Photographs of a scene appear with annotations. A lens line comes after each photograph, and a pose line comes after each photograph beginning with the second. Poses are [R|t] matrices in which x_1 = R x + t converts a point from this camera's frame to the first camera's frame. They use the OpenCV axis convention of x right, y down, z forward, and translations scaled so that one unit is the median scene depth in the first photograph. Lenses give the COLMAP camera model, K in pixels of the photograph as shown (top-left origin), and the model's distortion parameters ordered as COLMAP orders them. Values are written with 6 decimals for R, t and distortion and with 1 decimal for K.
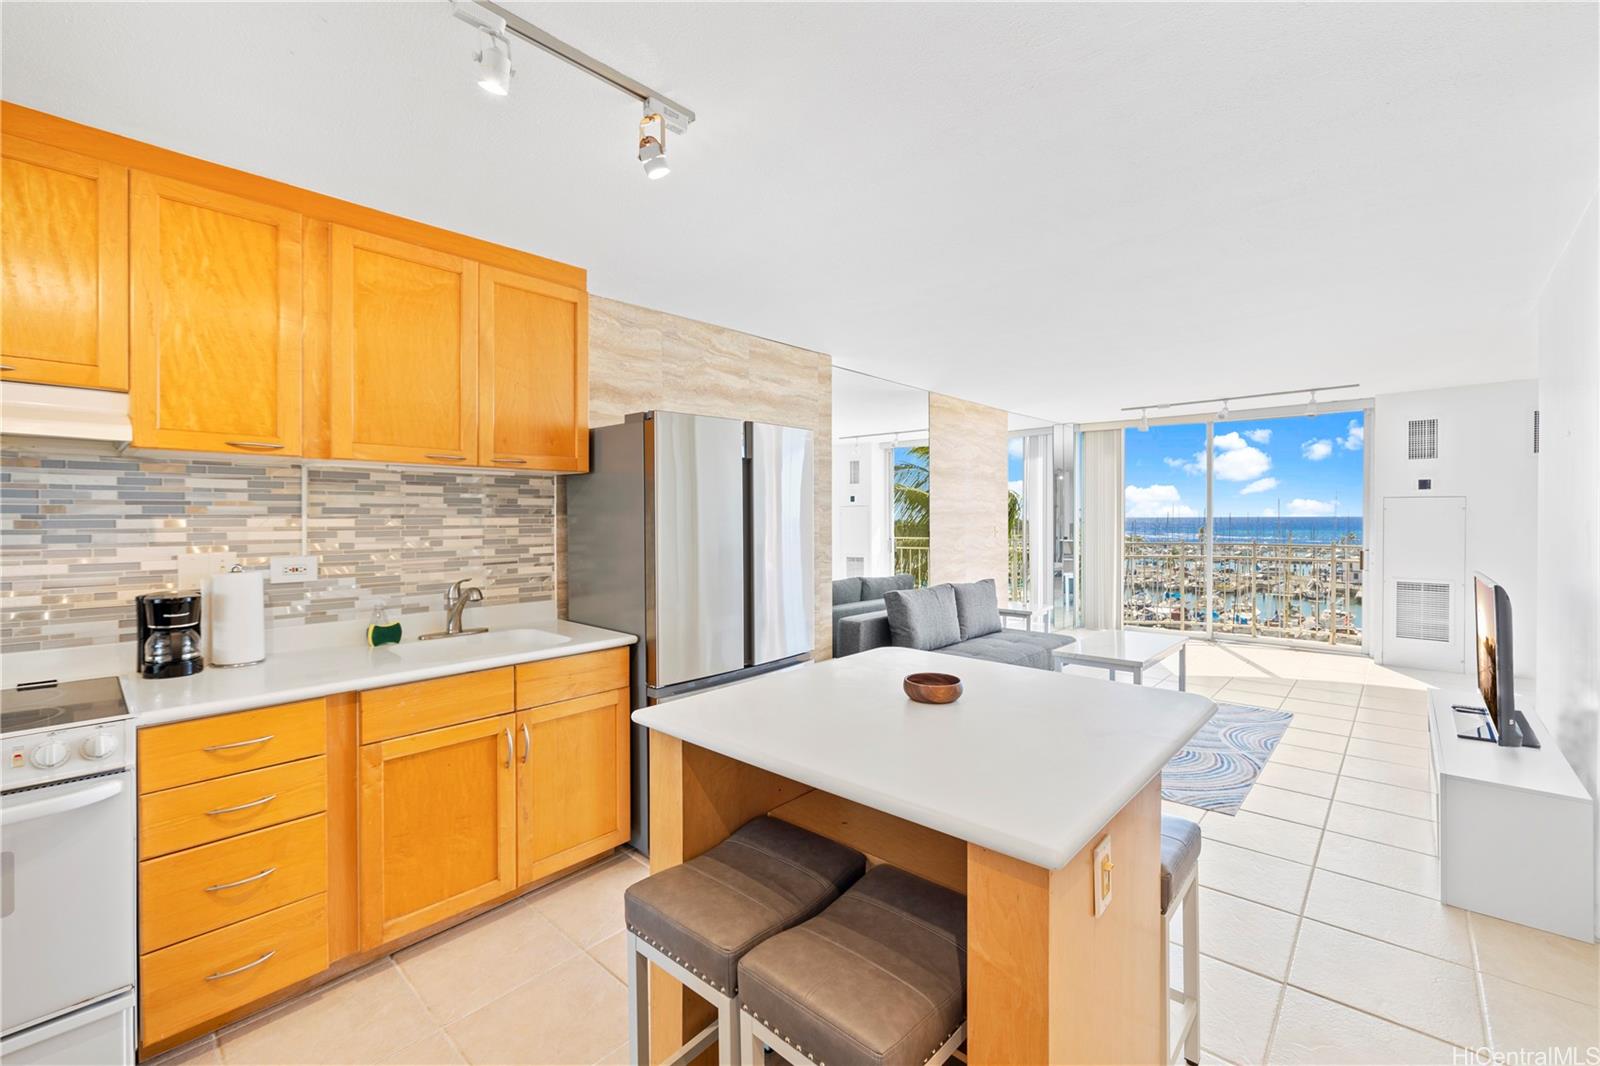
lens RADIAL K [[673.7, 0, 801.7], [0, 673.7, 512.1], [0, 0, 1]] dist [0.000548, 0.000095]
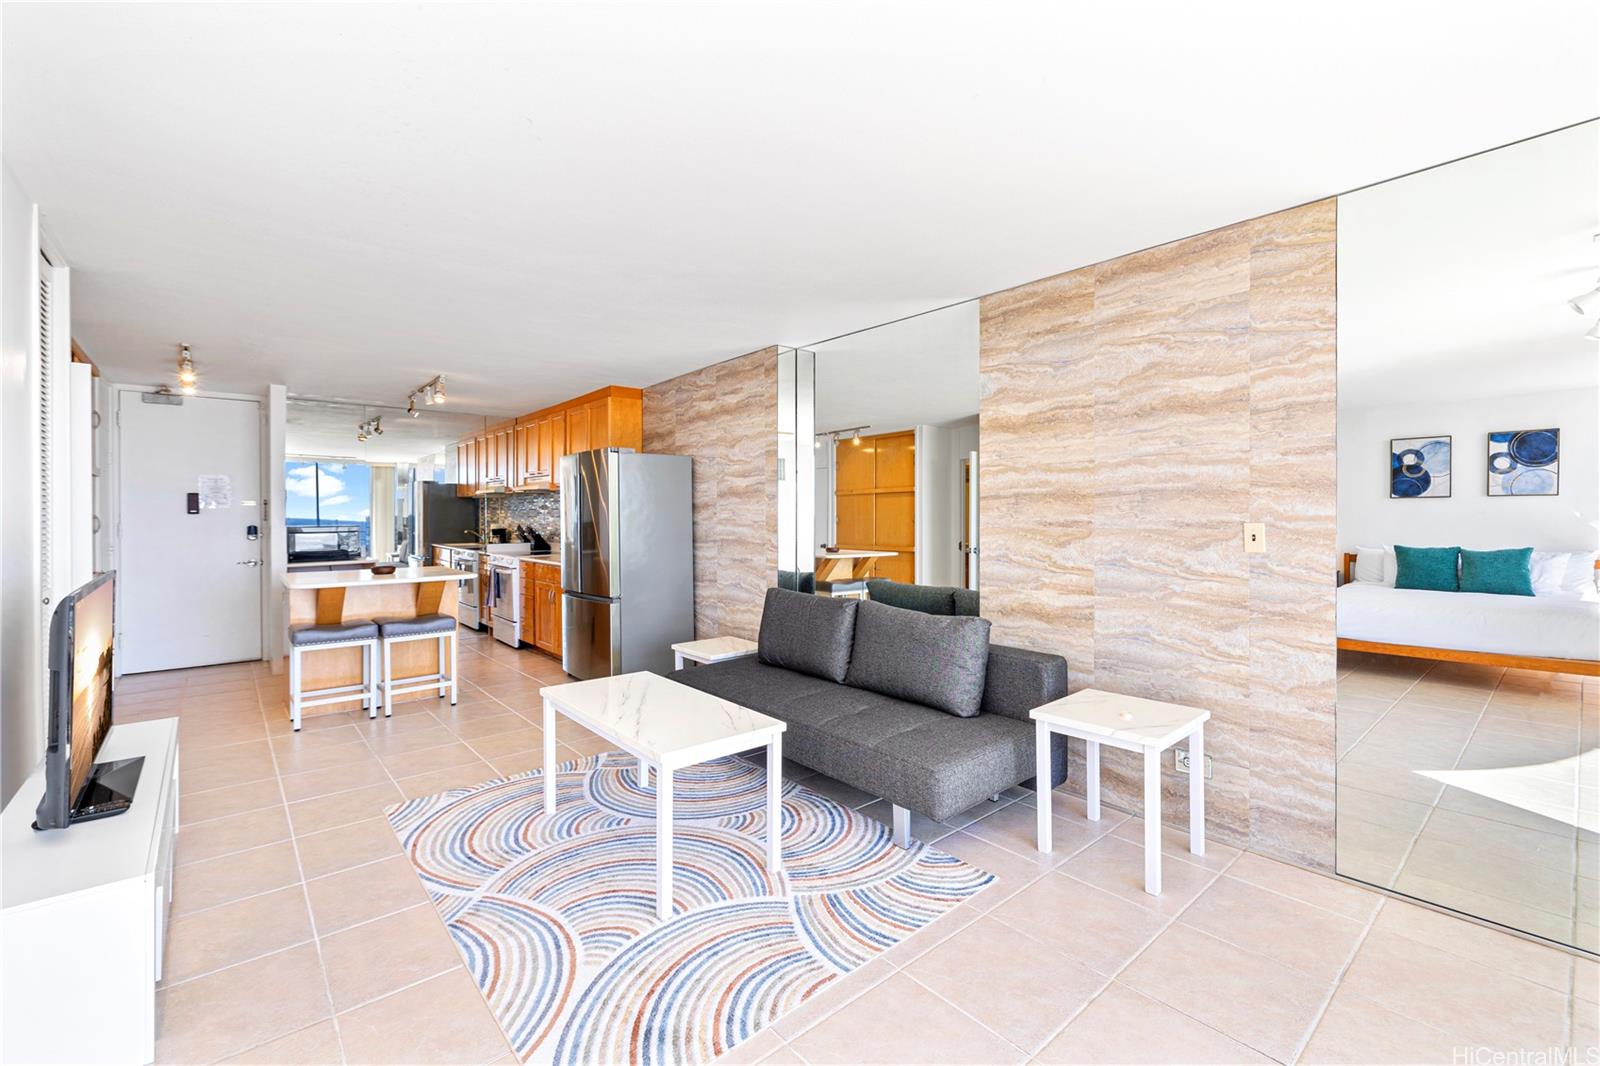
lens RADIAL K [[673.7, 0, 801.7], [0, 673.7, 512.1], [0, 0, 1]] dist [0.000548, 0.000095]
pose [[-0.122955, -0.004221, -0.992403, 0.736589], [0.006983, 0.999963, -0.005119, 0.015486], [0.992388, -0.007559, -0.122921, 0.828529]]
